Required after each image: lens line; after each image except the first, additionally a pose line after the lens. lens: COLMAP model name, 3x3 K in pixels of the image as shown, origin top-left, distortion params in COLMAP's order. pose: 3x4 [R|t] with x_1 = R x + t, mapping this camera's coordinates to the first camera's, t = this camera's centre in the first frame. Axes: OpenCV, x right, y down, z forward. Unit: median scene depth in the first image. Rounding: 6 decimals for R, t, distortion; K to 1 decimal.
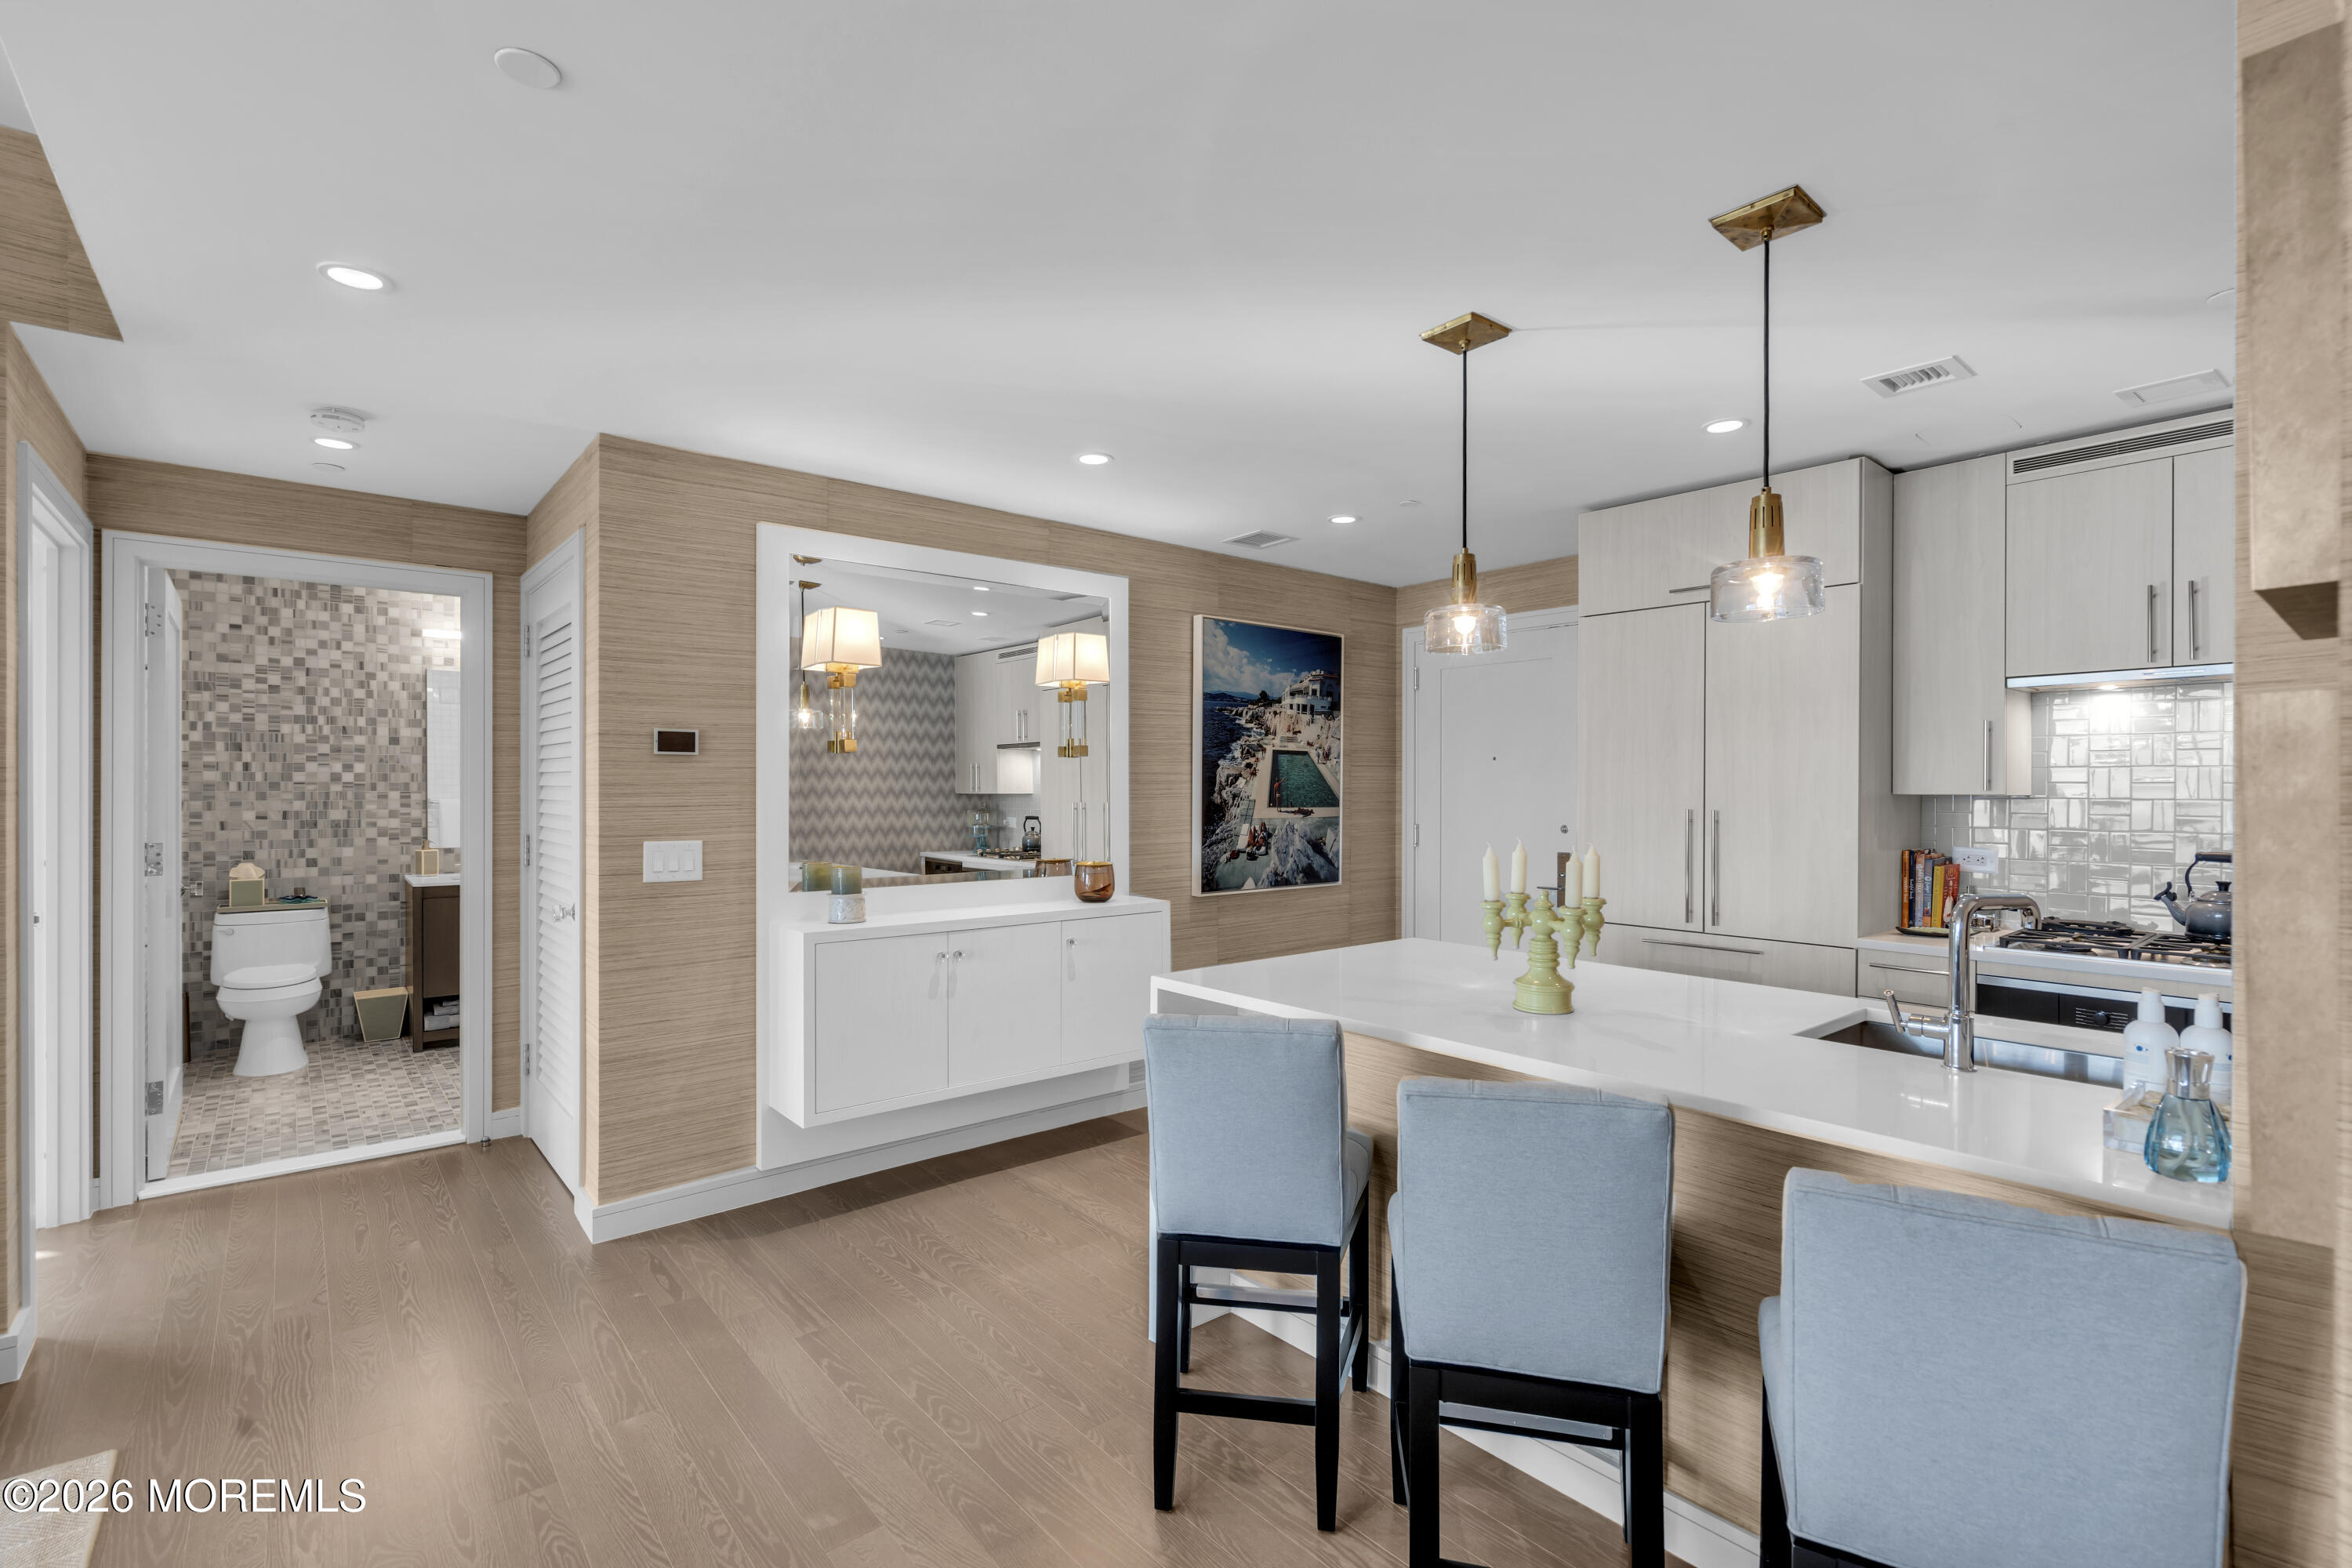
lens RADIAL K [[1061.3, 0, 1164.6], [0, 1061.3, 792.1], [0, 0, 1]] dist [-0.012067, 0.005005]
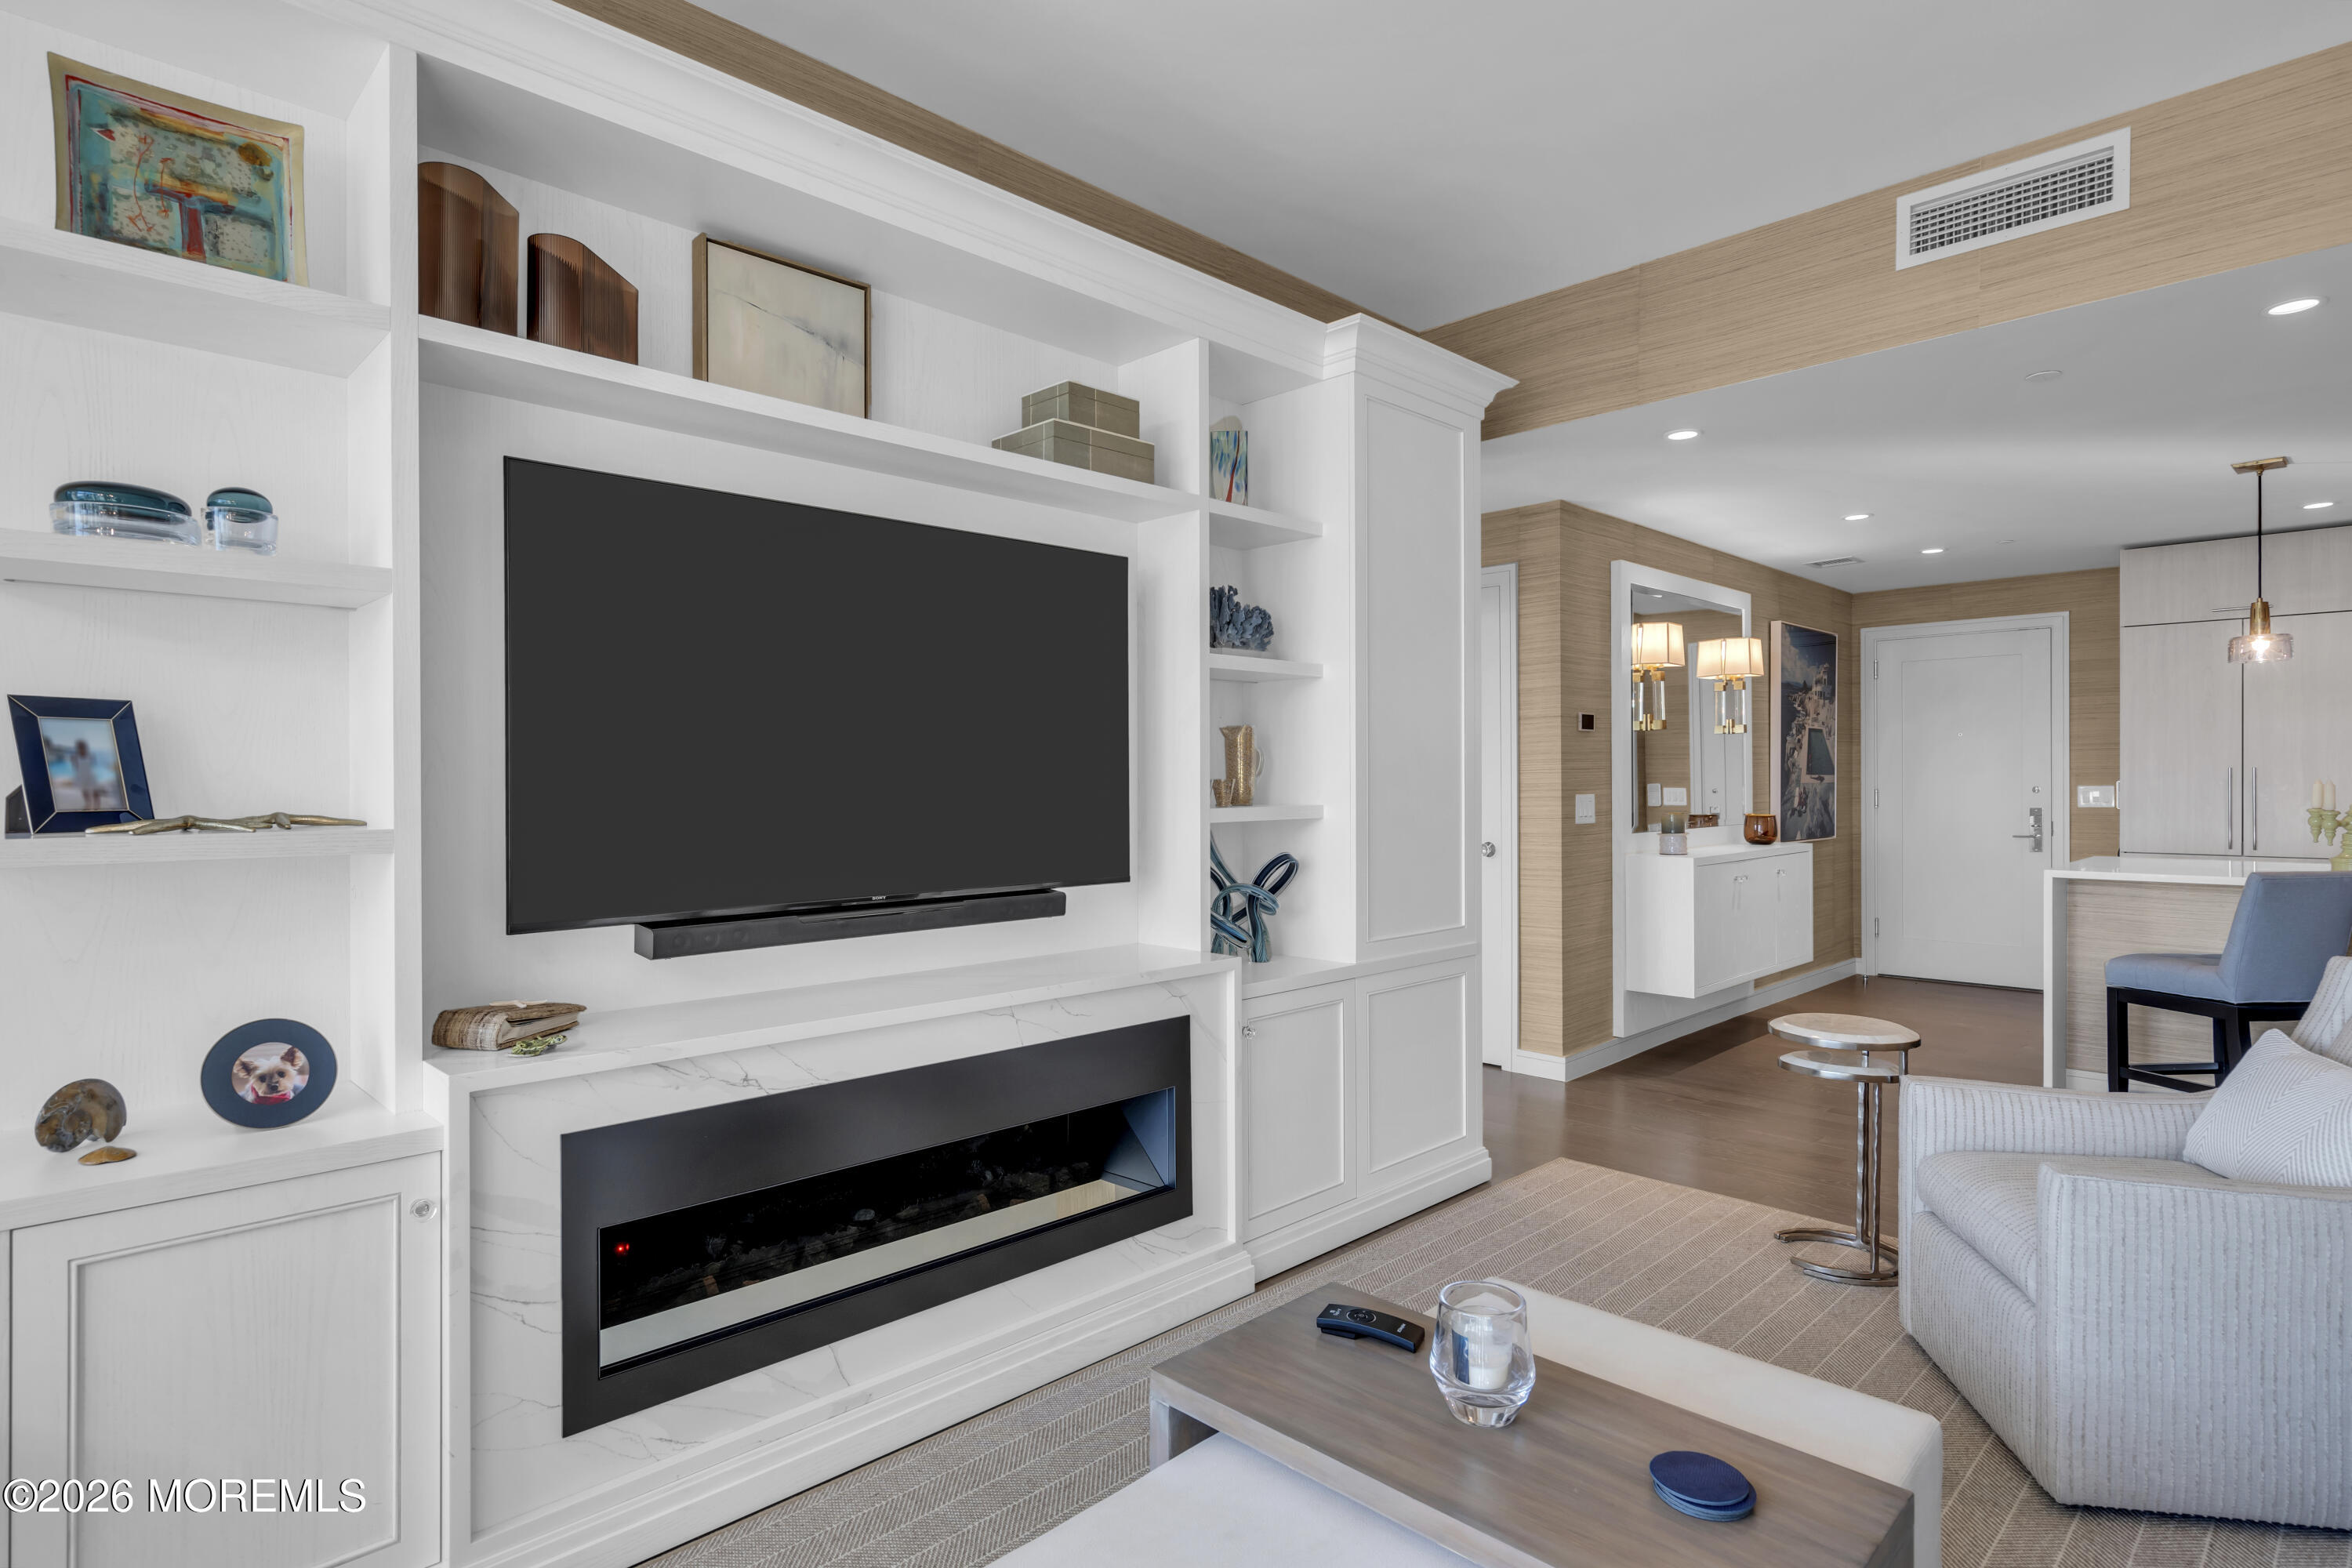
lens RADIAL K [[1213.1, 0, 1177.3], [0, 1213.1, 783.2], [0, 0, 1]] dist [0.005014, -0.001133]
pose [[0.996493, -0.008637, 0.083231, -0.804667], [0.008657, 0.999963, 0.000121, 0.019499], [-0.083228, 0.000600, 0.996530, -0.377745]]
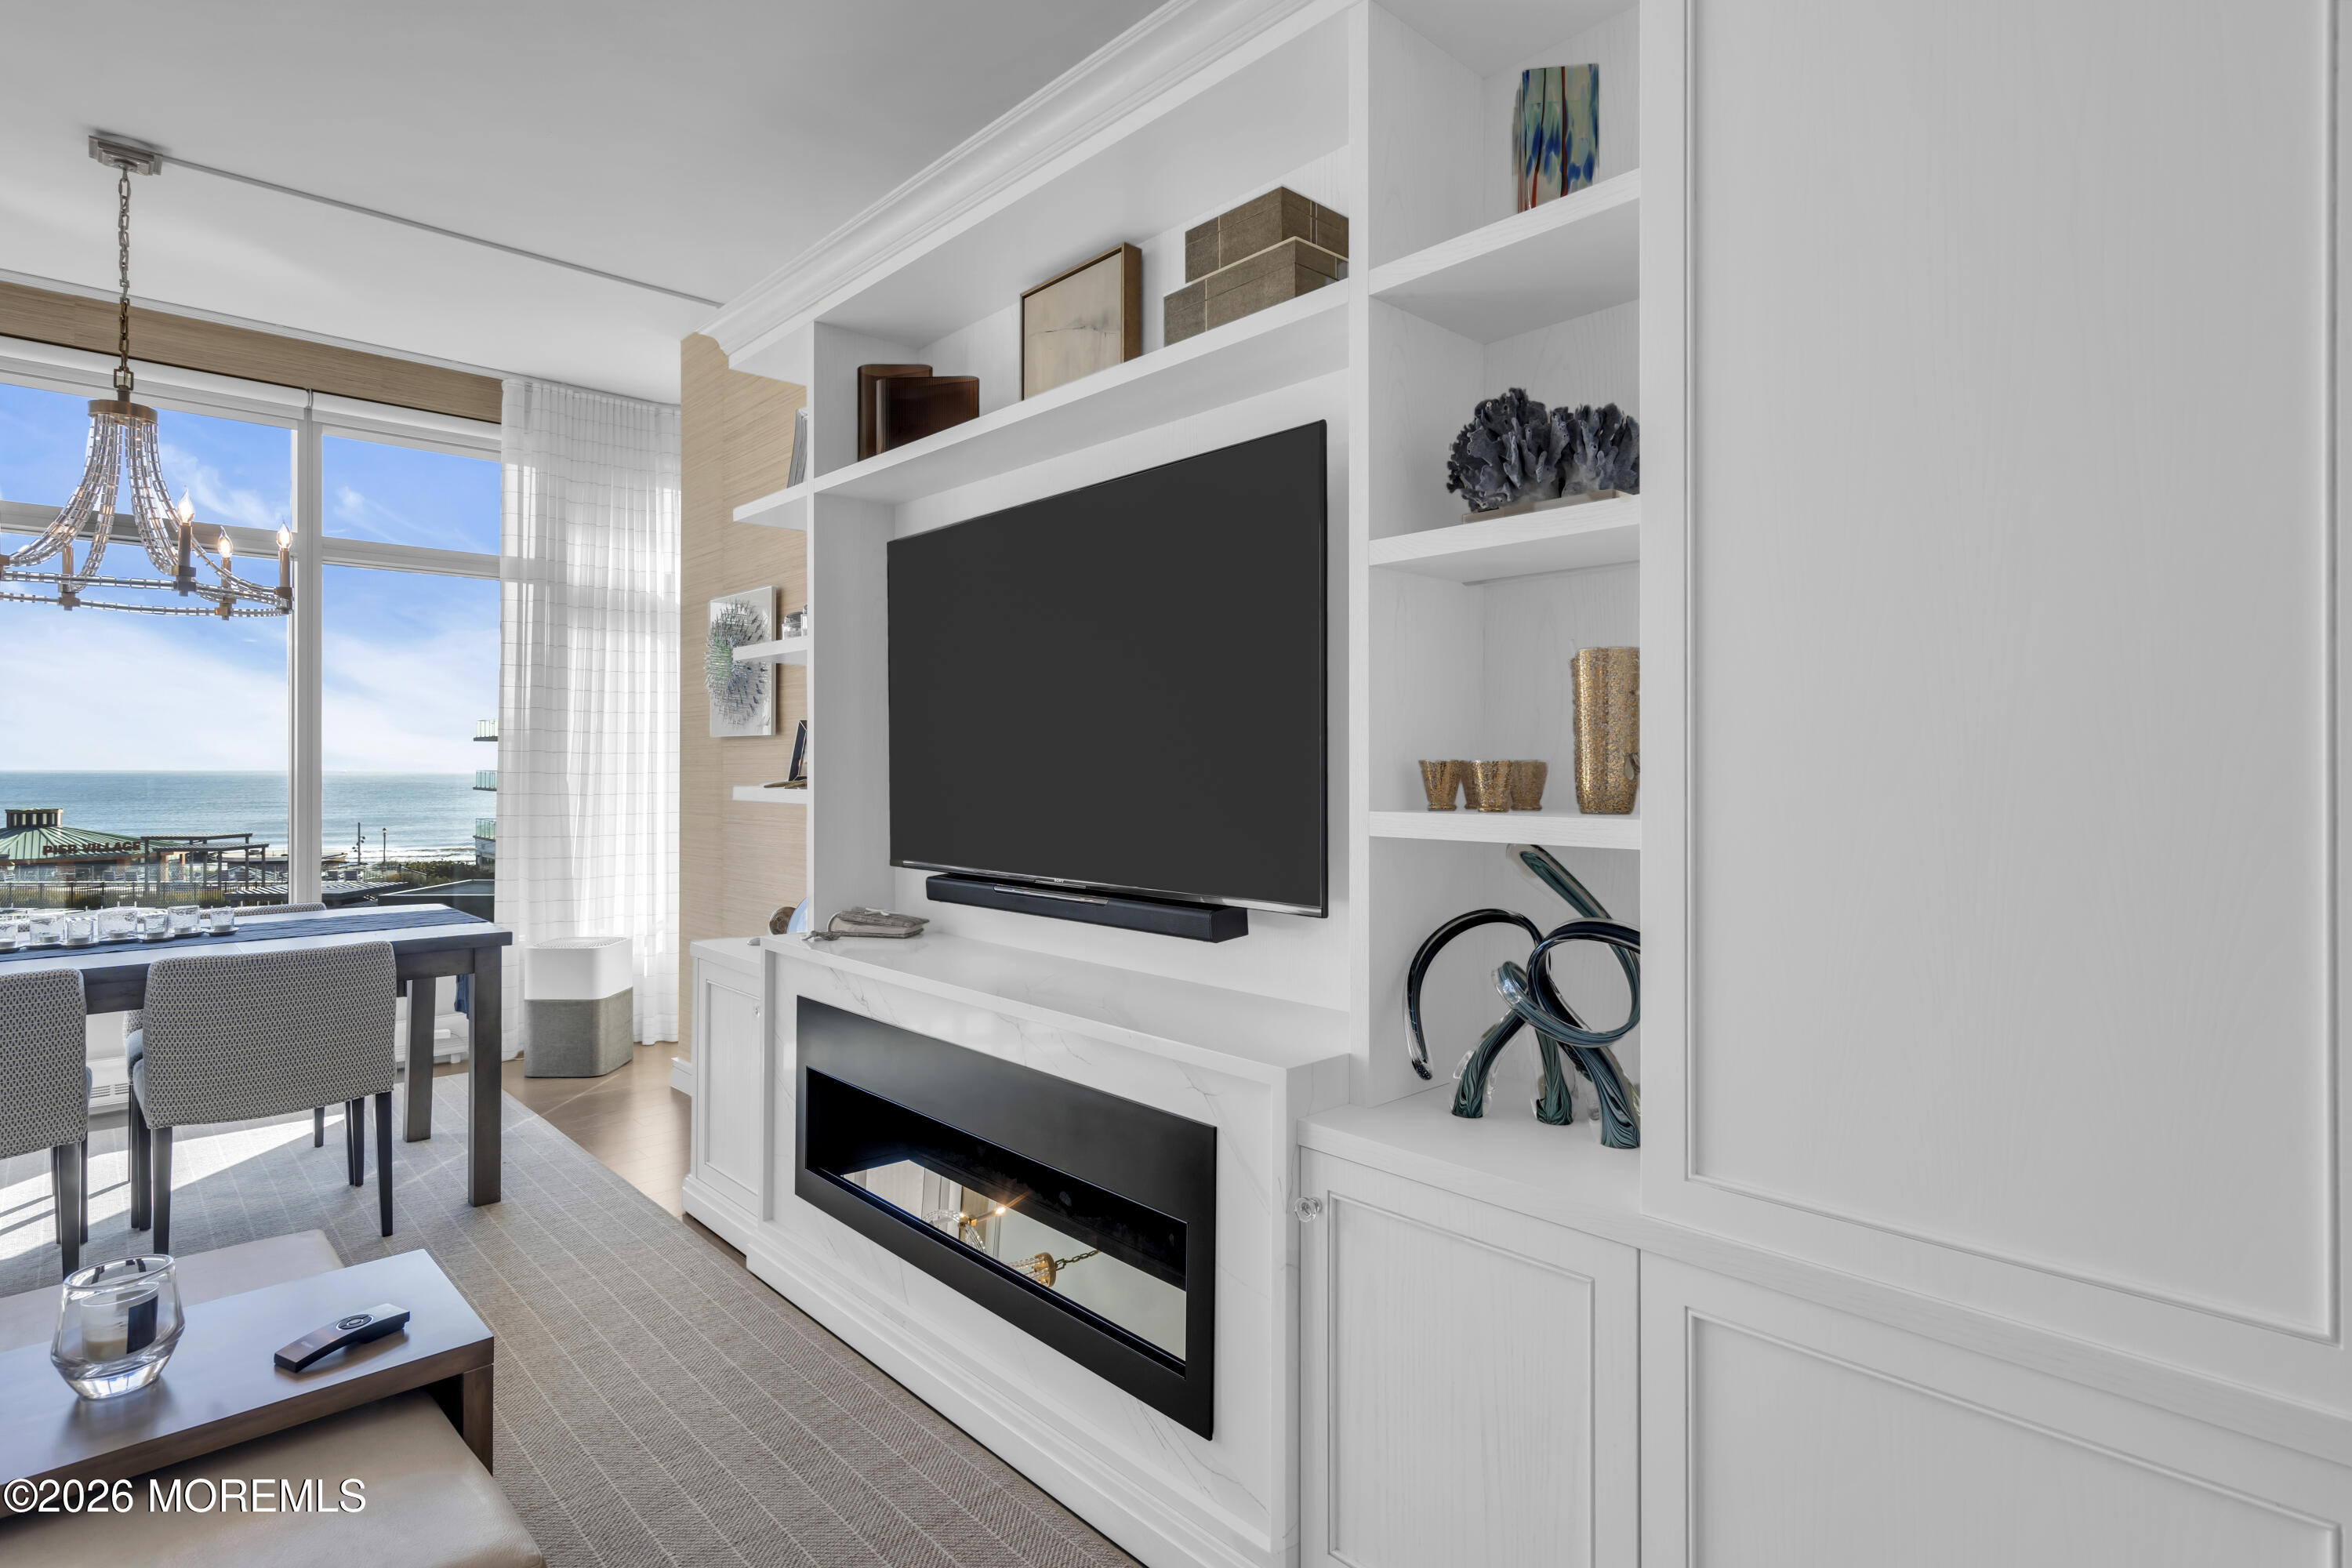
lens RADIAL K [[1213.1, 0, 1174.5], [0, 1213.1, 767.2], [0, 0, 1]] dist [0.005014, -0.001133]
pose [[0.051146, -0.004984, -0.998679, -0.352619], [-0.006512, 0.999965, -0.005324, 0.022534], [0.998670, 0.006776, 0.051112, 0.203181]]
